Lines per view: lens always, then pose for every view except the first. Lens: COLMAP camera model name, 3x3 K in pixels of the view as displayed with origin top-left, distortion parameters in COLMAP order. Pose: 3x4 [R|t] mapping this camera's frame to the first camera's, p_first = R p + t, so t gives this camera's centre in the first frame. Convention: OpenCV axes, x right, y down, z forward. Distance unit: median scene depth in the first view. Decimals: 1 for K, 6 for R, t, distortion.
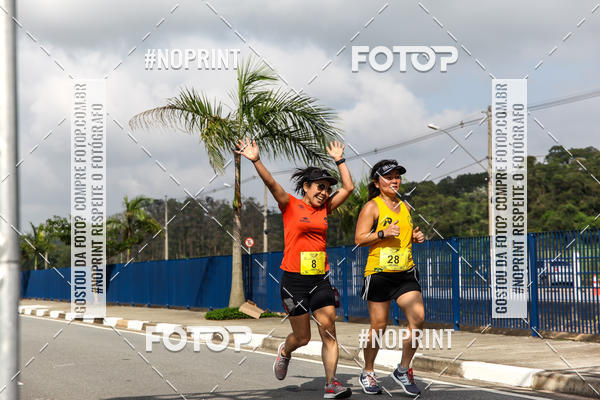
lens RADIAL K [[1123.8, 0, 296.8], [0, 1123.8, 187.2], [0, 0, 1]] dist [0.184646, 0.000000]
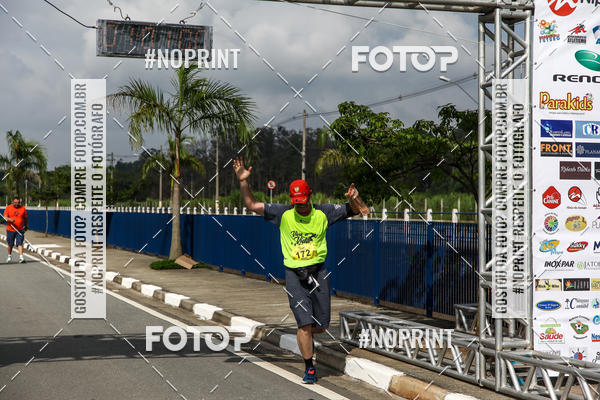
lens RADIAL K [[1123.8, 0, 294.9], [0, 1123.8, 197.2], [0, 0, 1]] dist [0.184646, 0.000000]
pose [[0.997672, 0.019297, -0.065404, 0.153902], [-0.014588, 0.997318, 0.071727, -0.049788], [0.066612, -0.070606, 0.995278, -0.201819]]
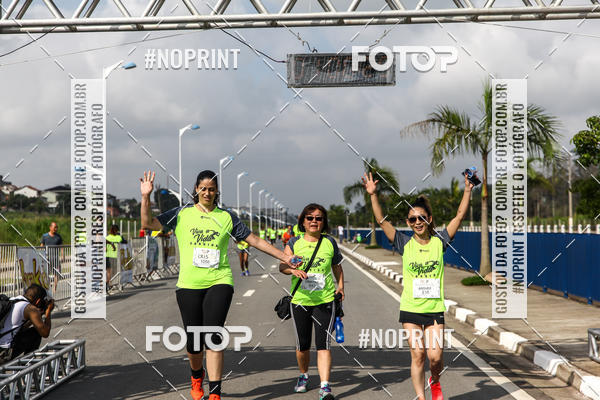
lens RADIAL K [[1056.3, 0, 298.6], [0, 1056.3, 205.1], [0, 0, 1]] dist [0.127630, 0.000000]
pose [[0.923364, -0.007610, -0.383850, 0.211621], [0.032060, 0.997840, 0.057339, -0.048291], [0.382584, -0.065251, 0.921614, -0.179714]]
